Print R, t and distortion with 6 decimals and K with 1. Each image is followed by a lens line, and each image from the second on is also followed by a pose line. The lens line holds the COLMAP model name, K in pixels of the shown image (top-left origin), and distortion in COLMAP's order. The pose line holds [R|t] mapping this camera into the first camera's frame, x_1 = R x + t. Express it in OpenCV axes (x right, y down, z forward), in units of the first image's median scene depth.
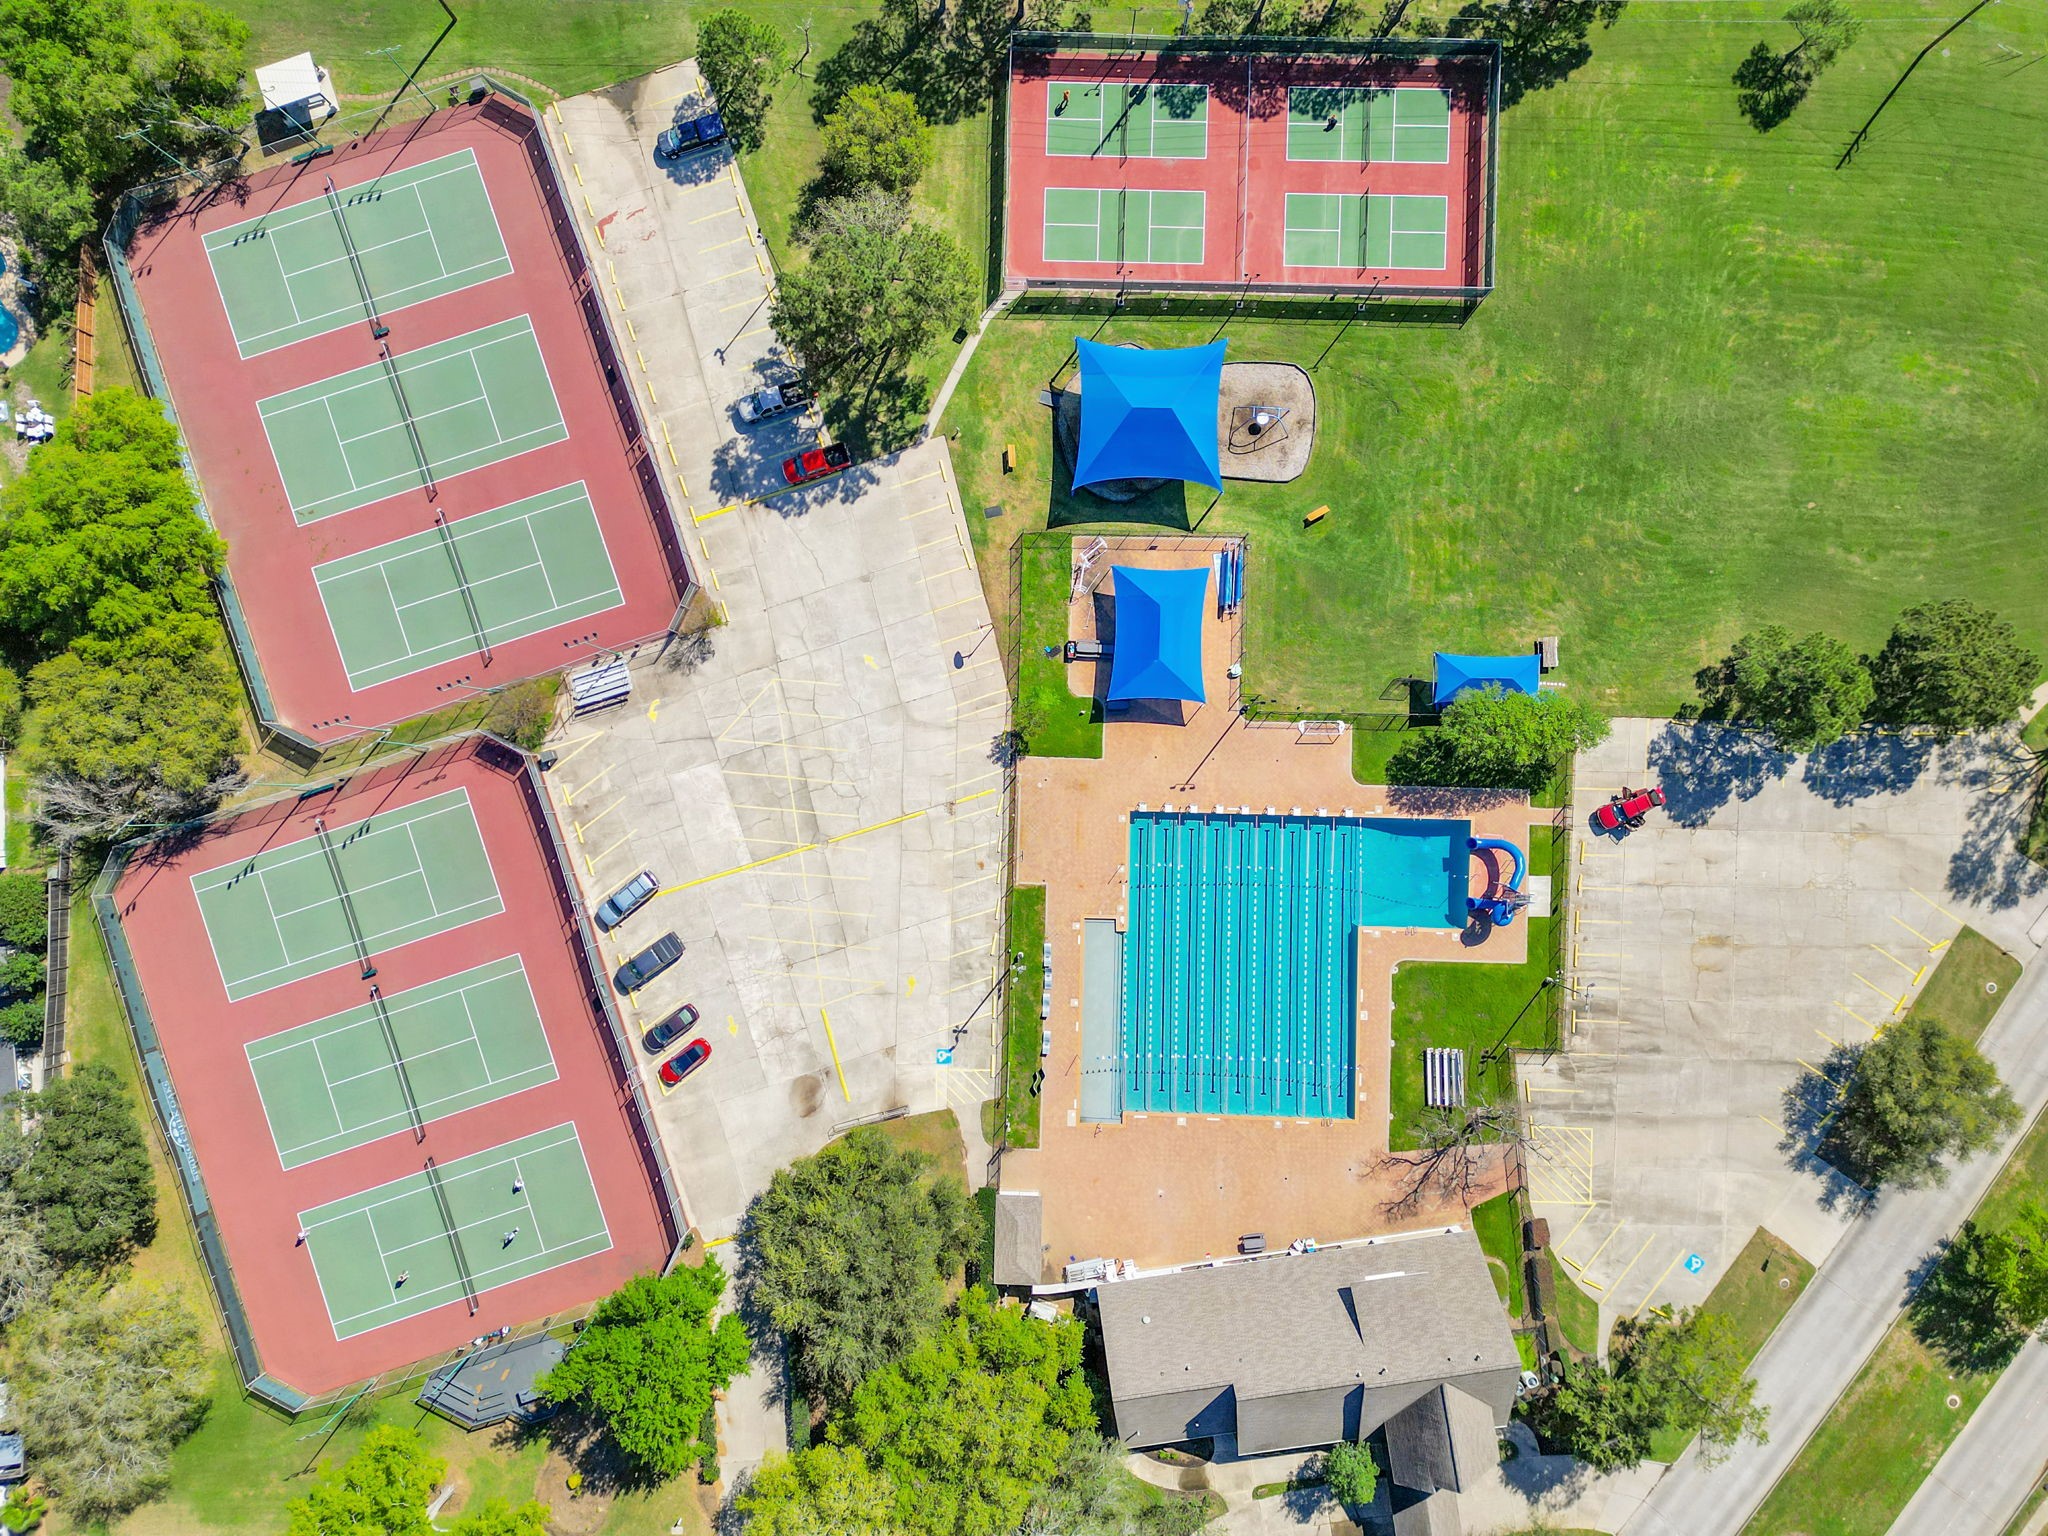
lens RADIAL K [[1510.9, 0, 1024.0], [0, 1510.9, 768.0], [0, 0, 1]] dist [0.030209, -0.008036]
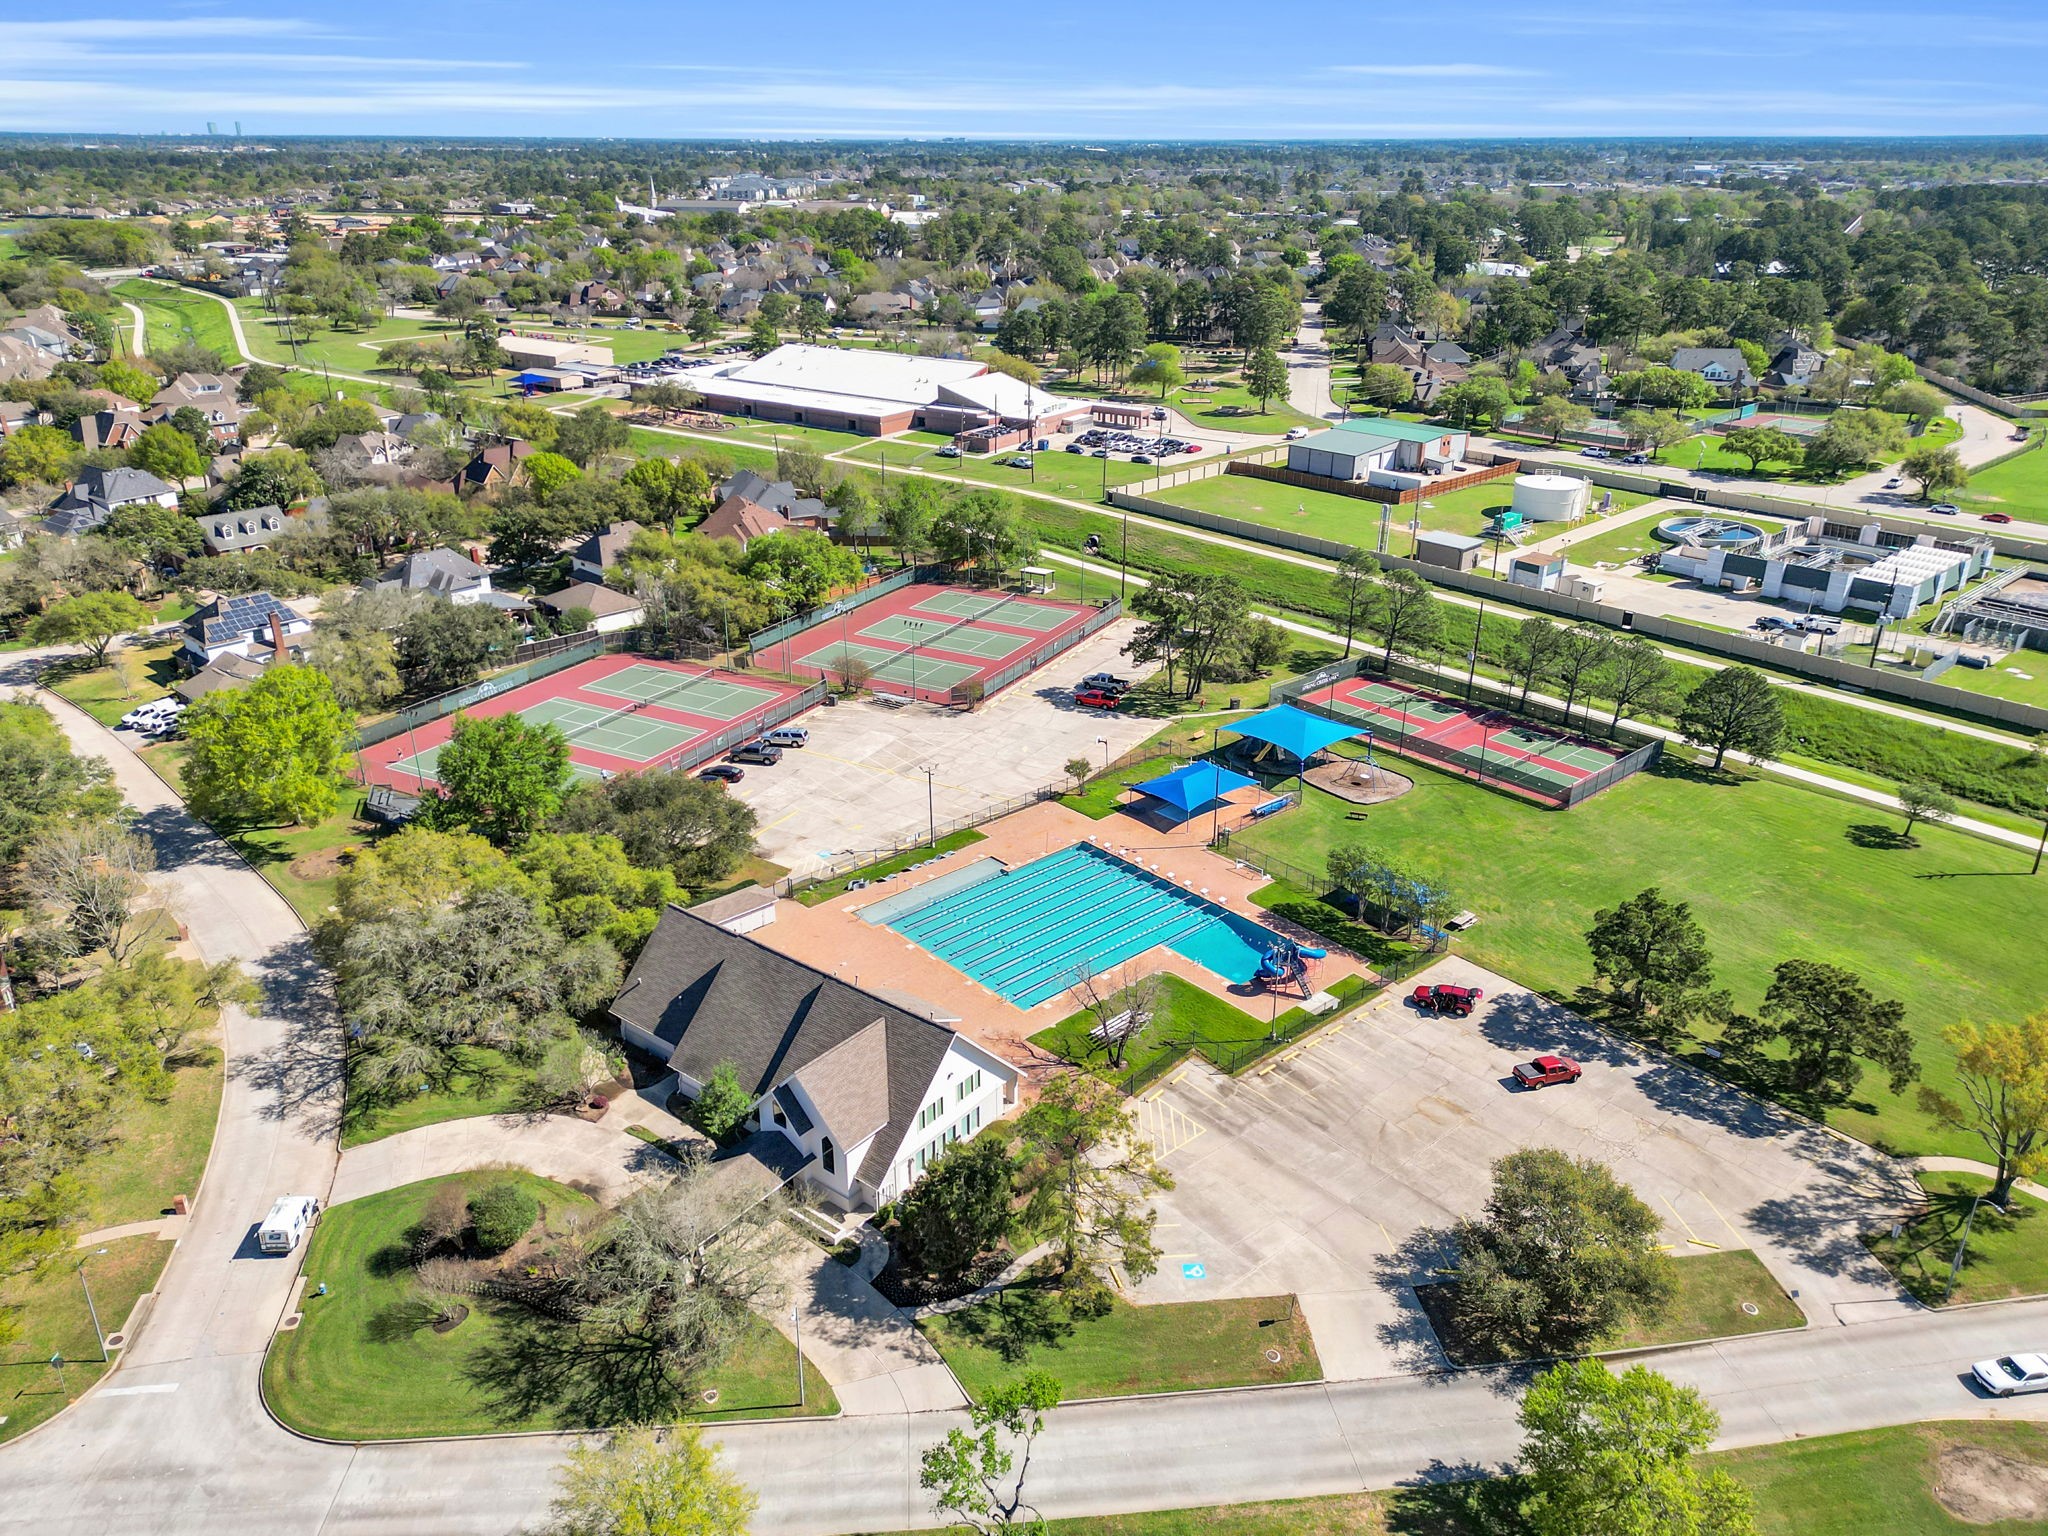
lens RADIAL K [[1510.9, 0, 1024.0], [0, 1510.9, 768.0], [0, 0, 1]] dist [0.030209, -0.008036]
pose [[0.685919, 0.273483, -0.674331, 0.827165], [-0.727651, 0.265741, -0.632381, 0.801946], [0.006252, 0.924440, 0.381277, 0.483502]]
